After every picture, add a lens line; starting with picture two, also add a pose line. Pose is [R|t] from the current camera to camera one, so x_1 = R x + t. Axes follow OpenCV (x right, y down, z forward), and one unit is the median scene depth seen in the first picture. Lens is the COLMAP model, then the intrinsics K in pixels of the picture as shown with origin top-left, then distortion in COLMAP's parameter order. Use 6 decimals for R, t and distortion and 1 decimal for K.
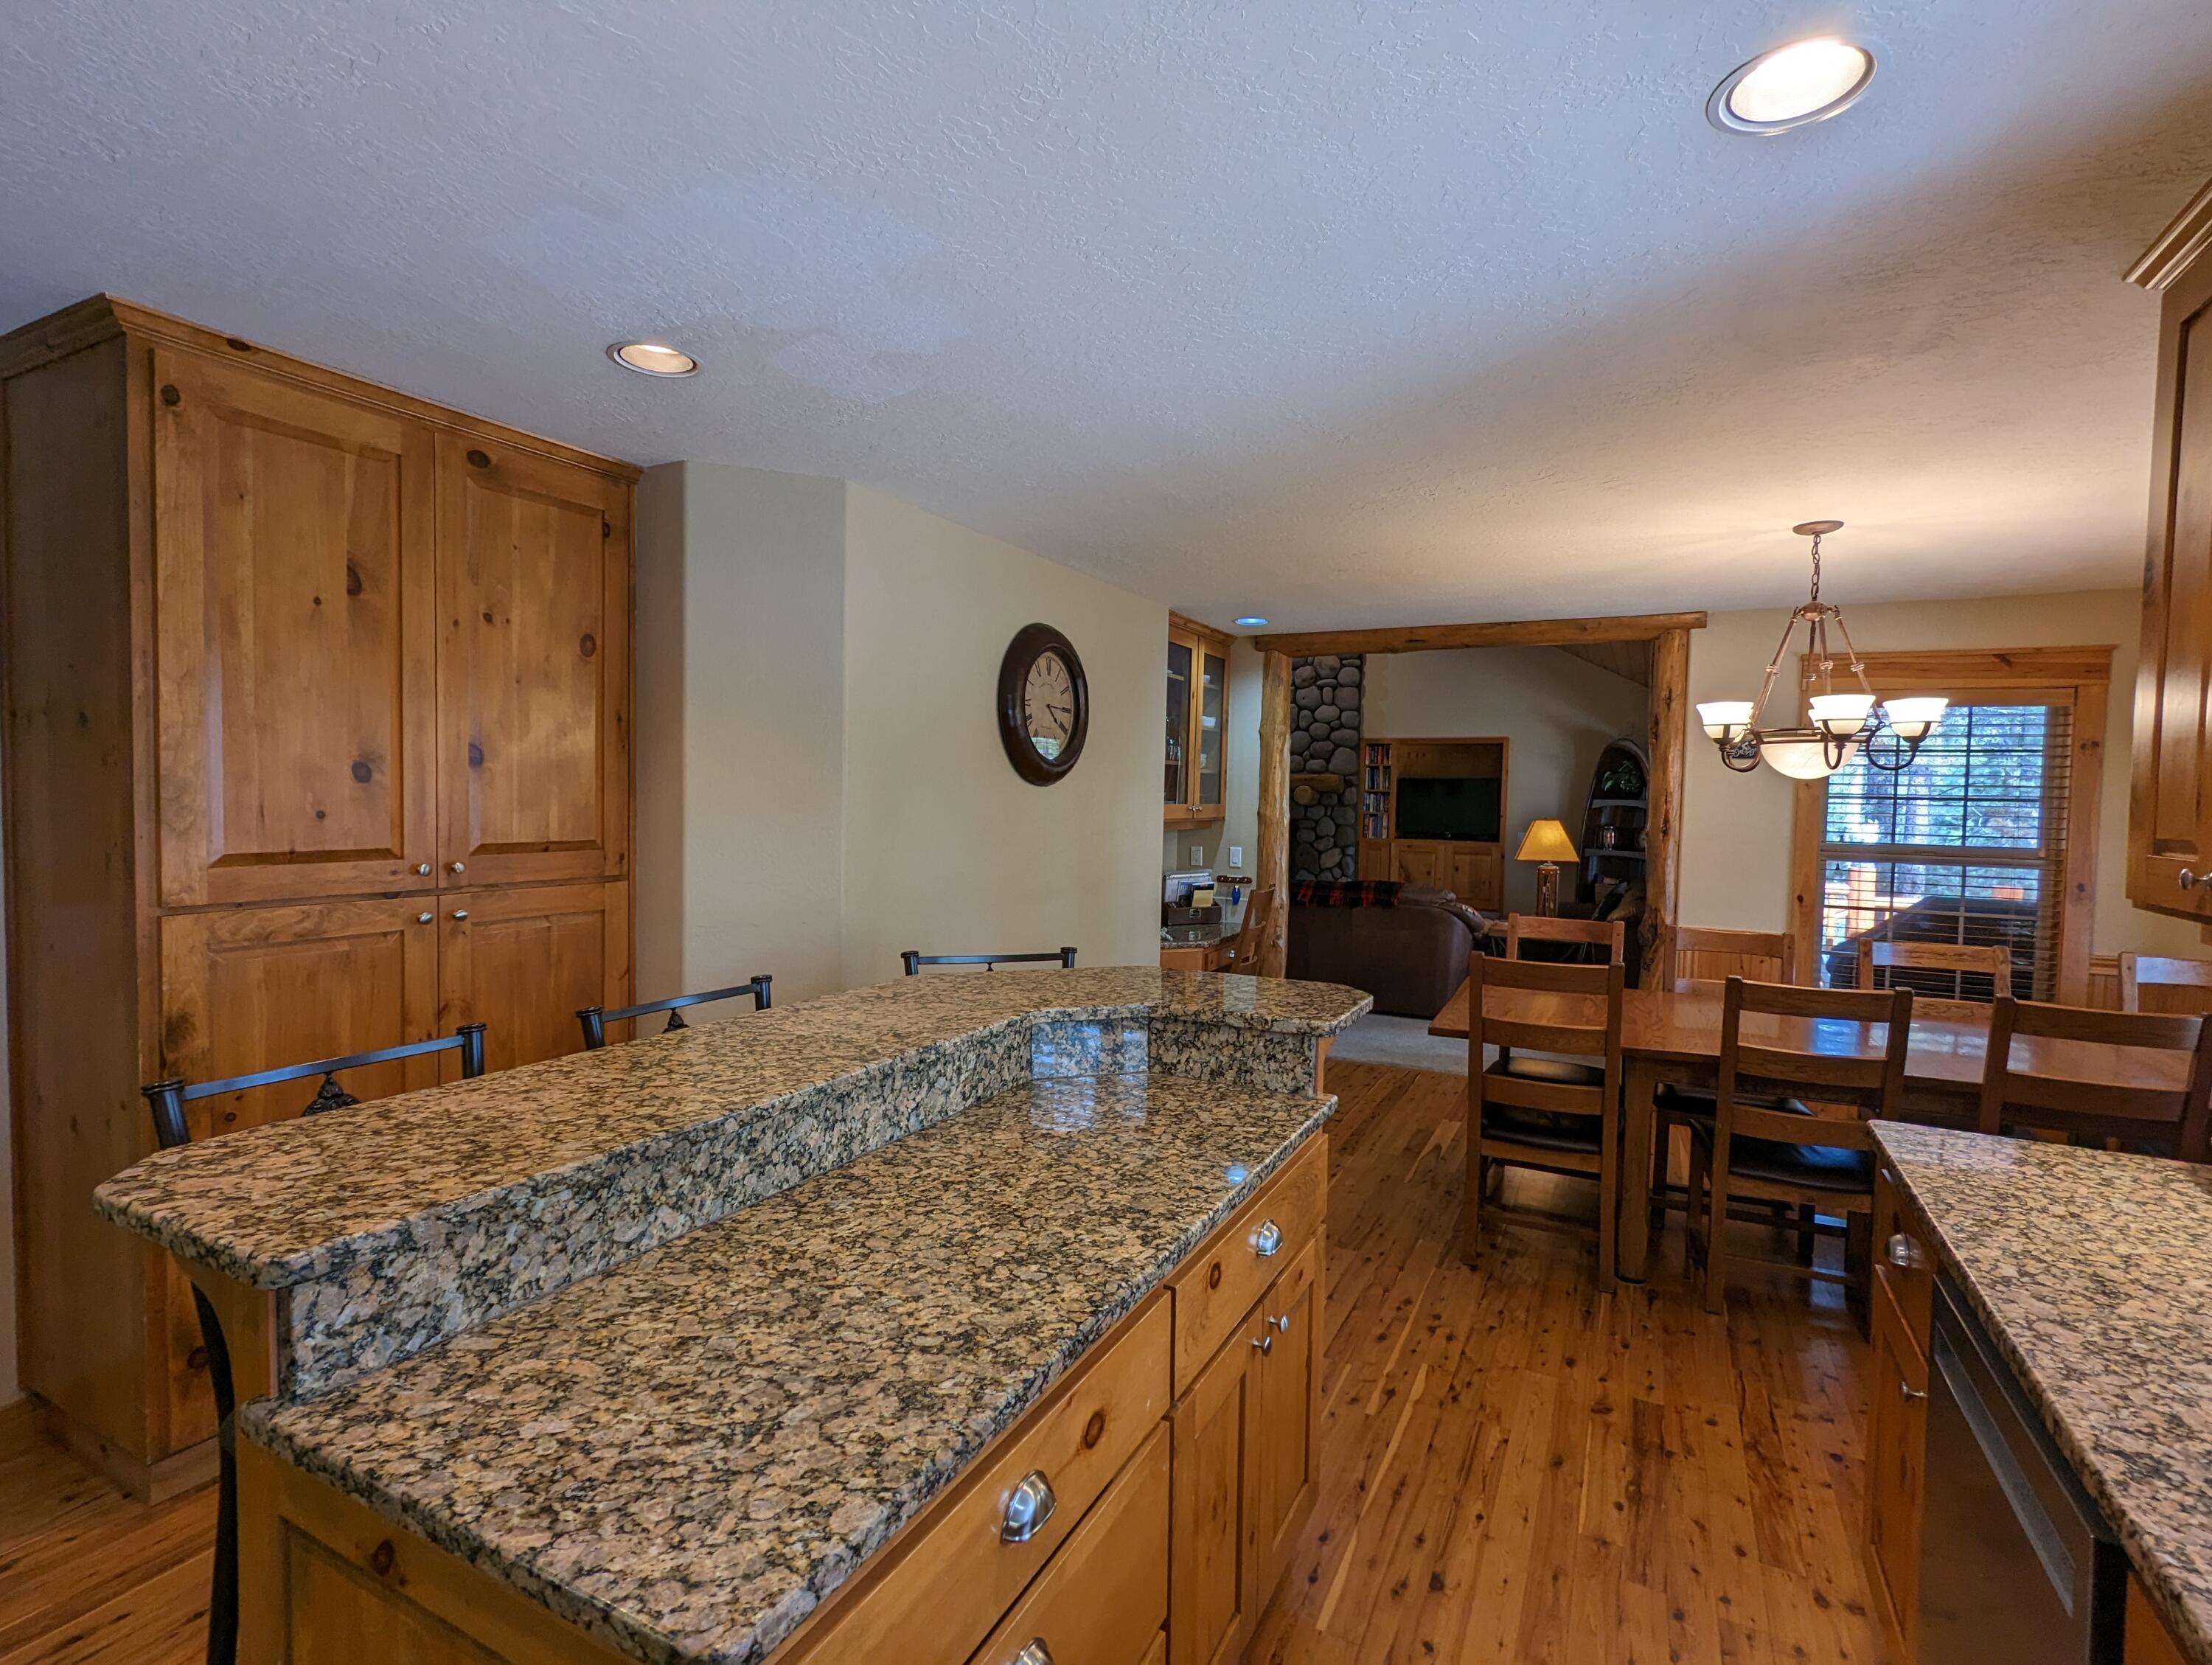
lens RADIAL K [[1041.8, 0, 1106.0], [0, 1041.8, 832.5], [0, 0, 1]] dist [0.001239, -0.000077]
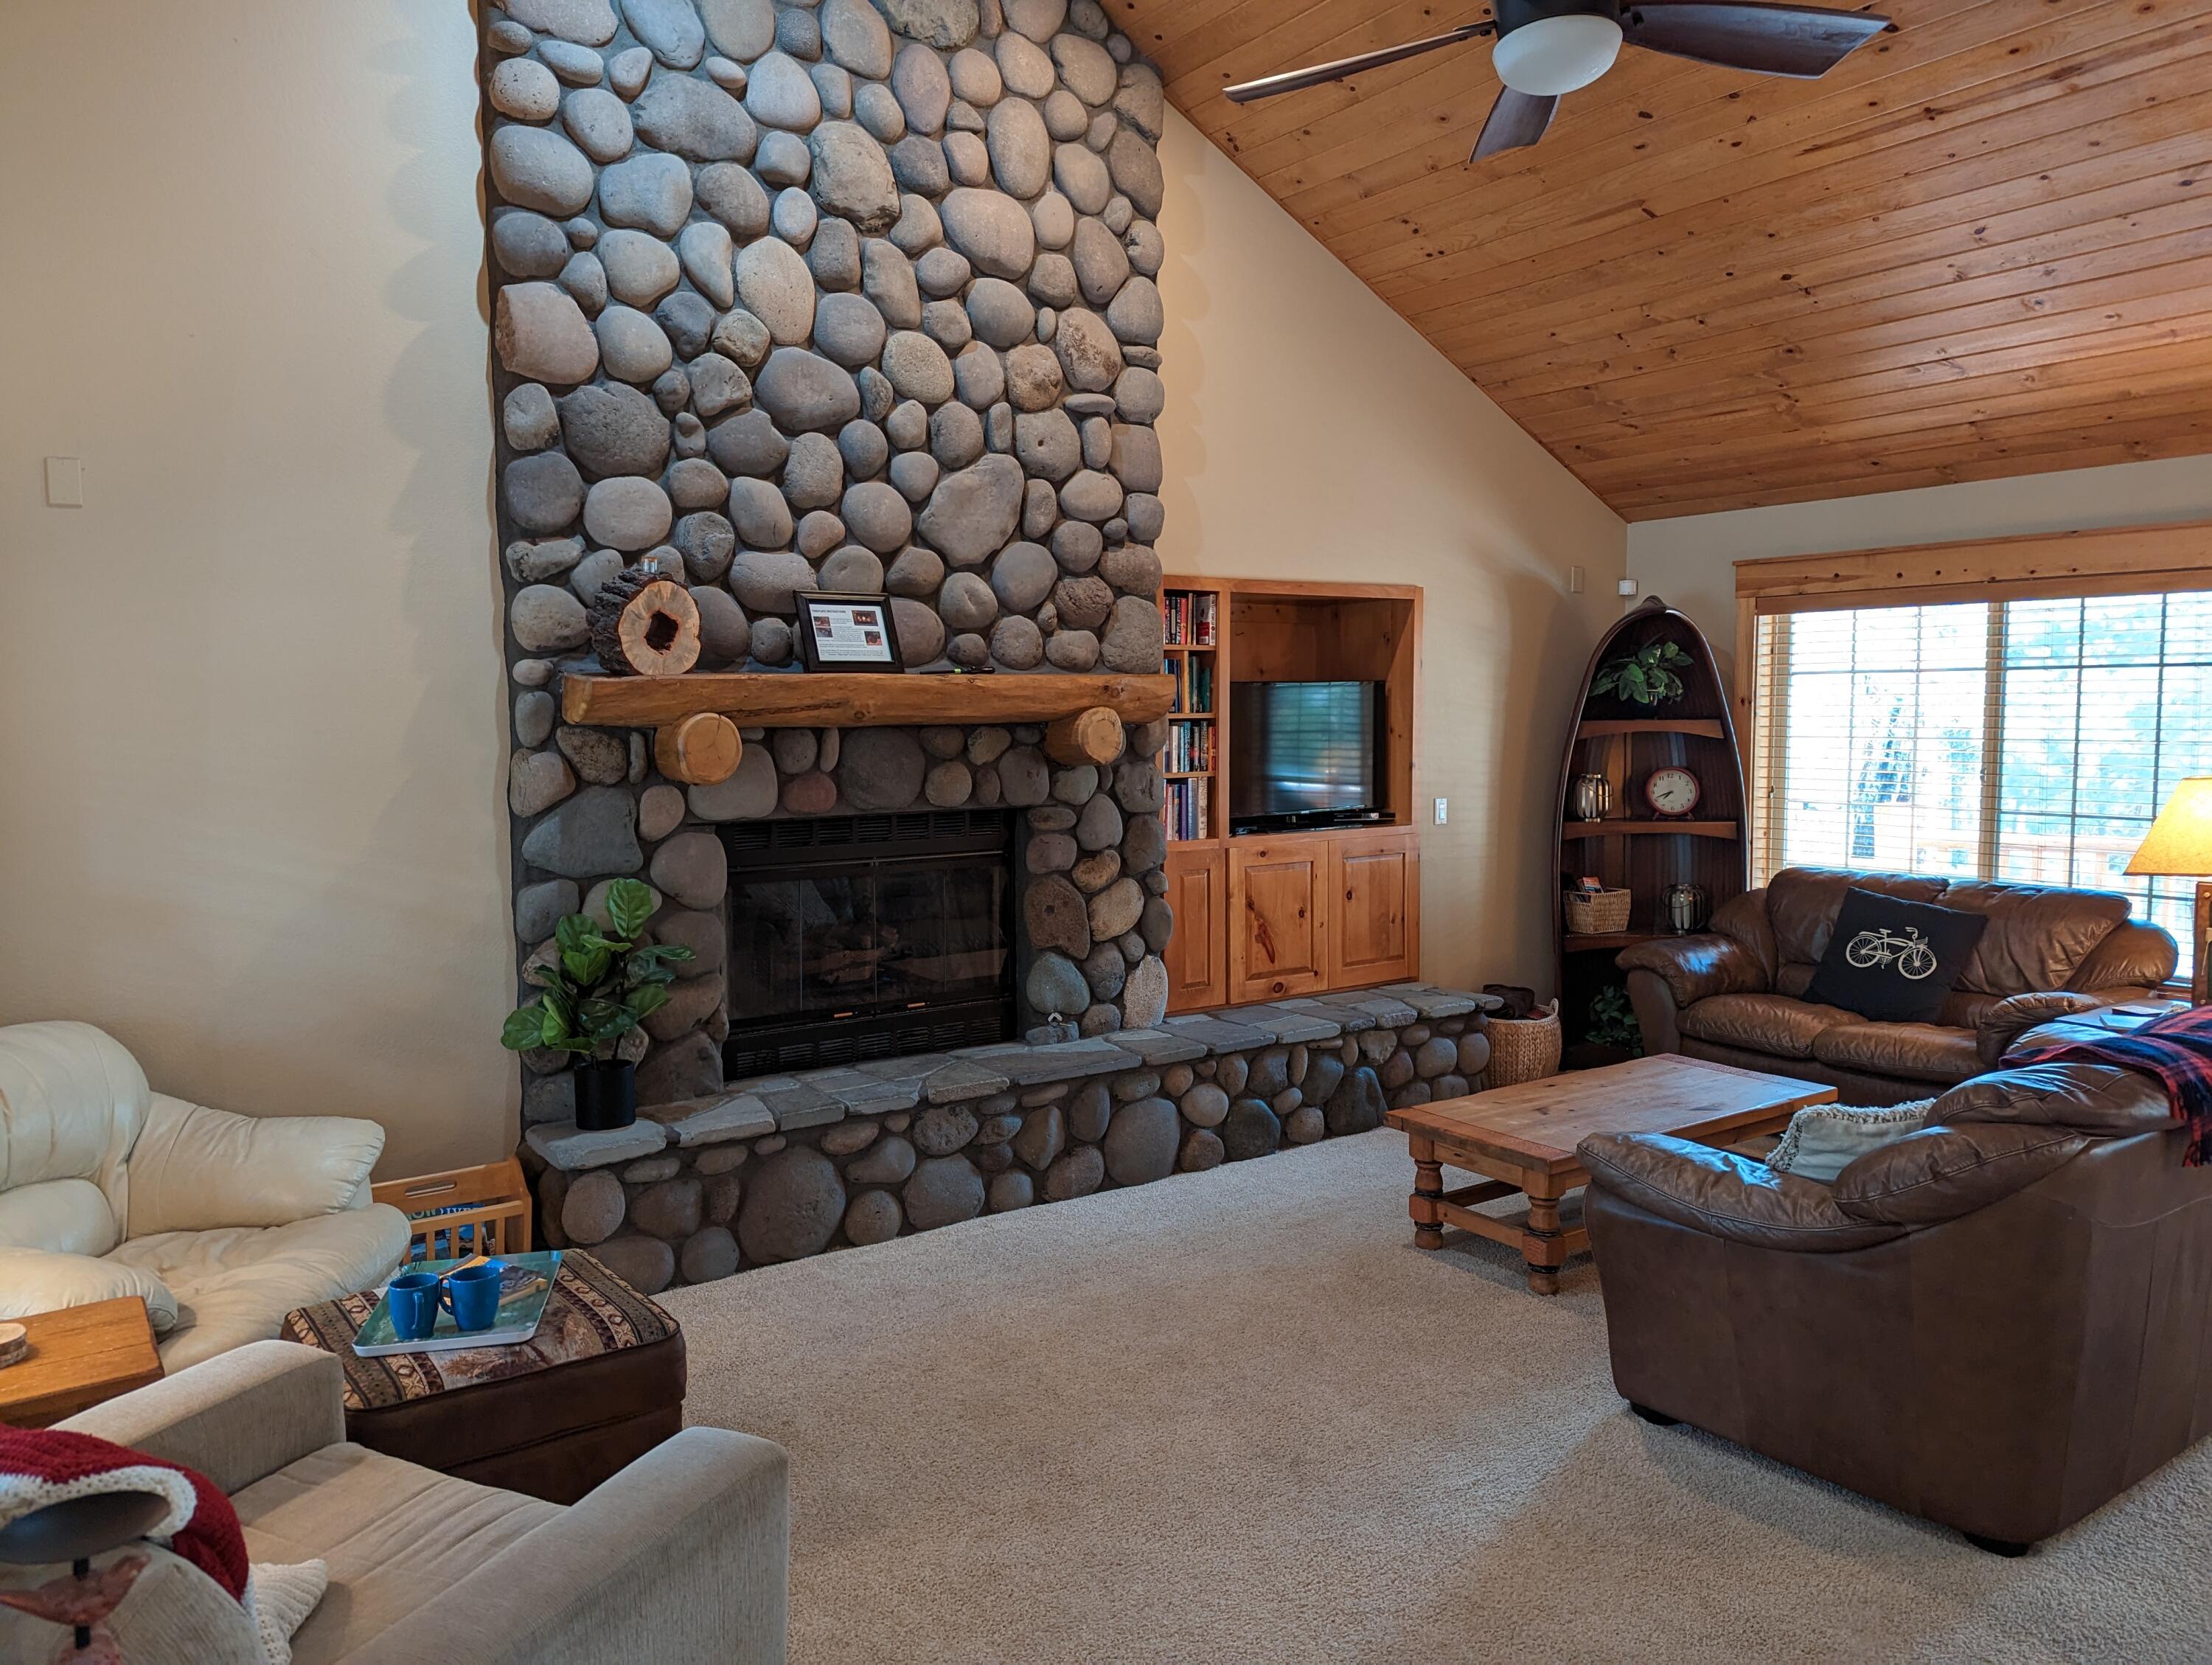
lens RADIAL K [[1550.1, 0, 1092.6], [0, 1550.1, 824.5], [0, 0, 1]] dist [0.047046, -0.024931]
pose [[0.454990, -0.091724, 0.885760, -0.256499], [0.051400, 0.995728, 0.076709, -0.045356], [-0.889012, 0.010627, 0.457761, 0.770862]]
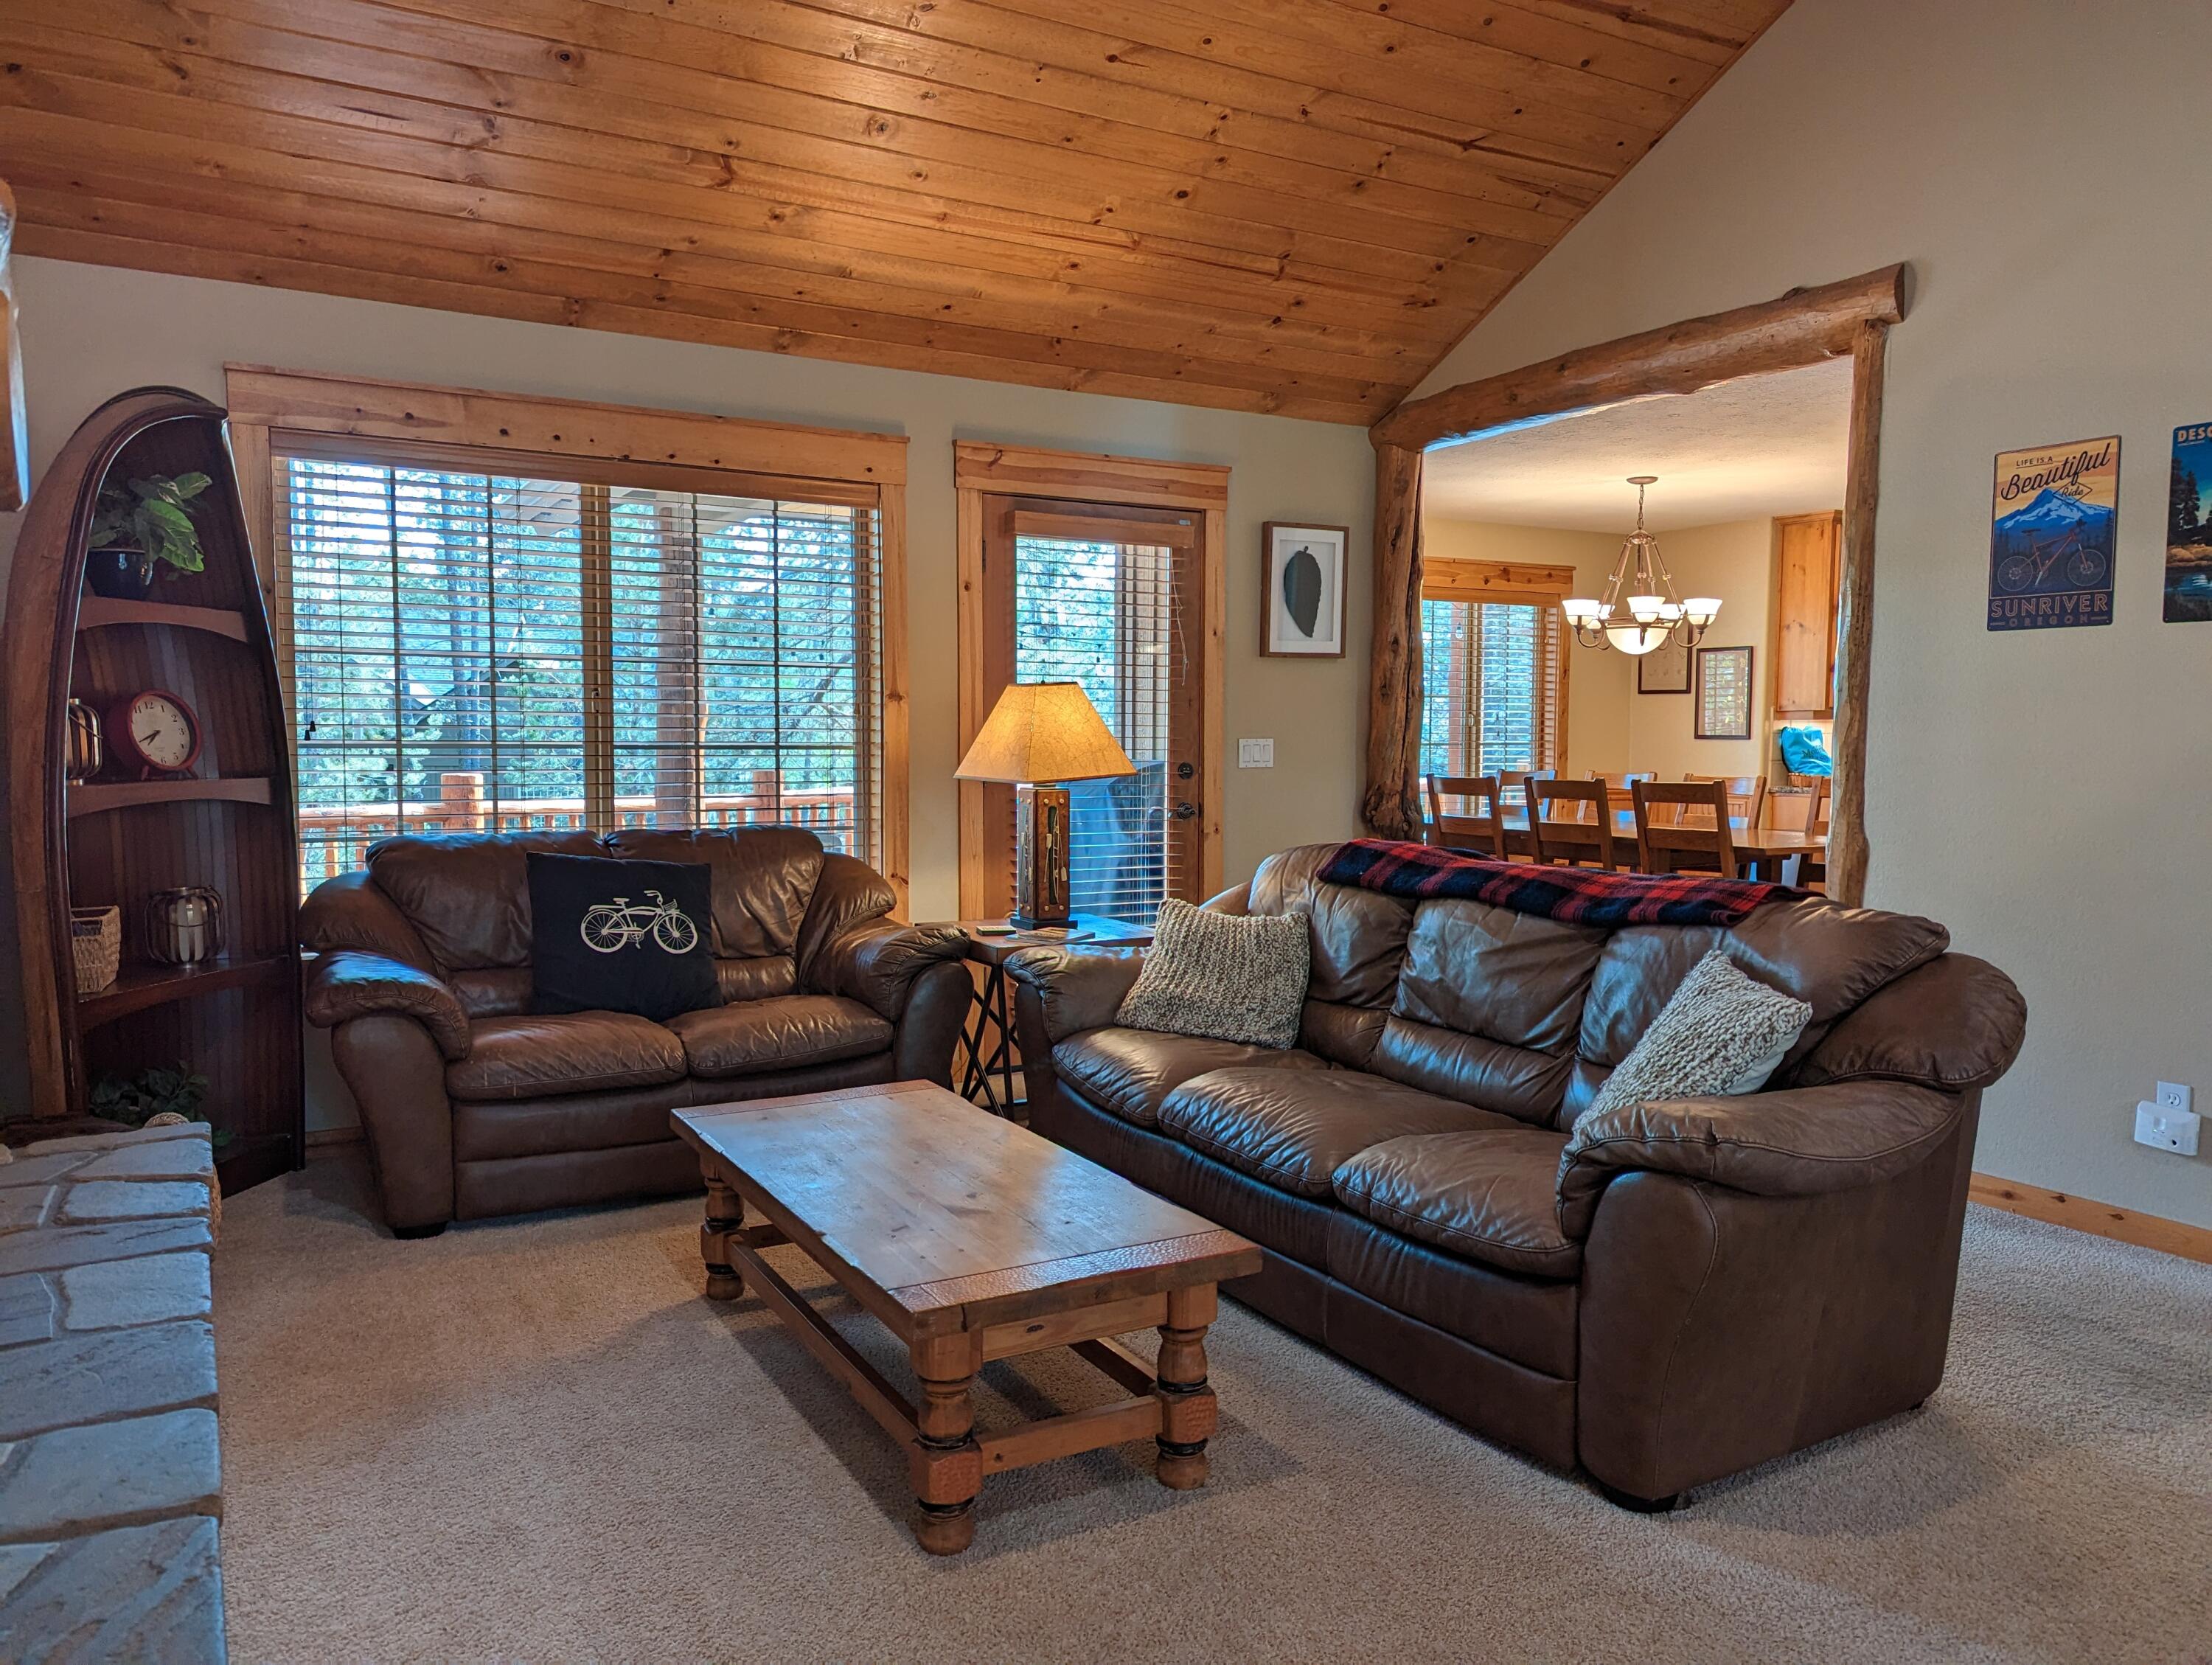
lens RADIAL K [[1550.1, 0, 1092.6], [0, 1550.1, 824.5], [0, 0, 1]] dist [0.047046, -0.024931]
pose [[-0.835365, -0.056956, 0.546738, 0.034376], [0.000077, 0.994605, 0.103730, -0.013364], [-0.549696, 0.086694, -0.830854, 1.057926]]
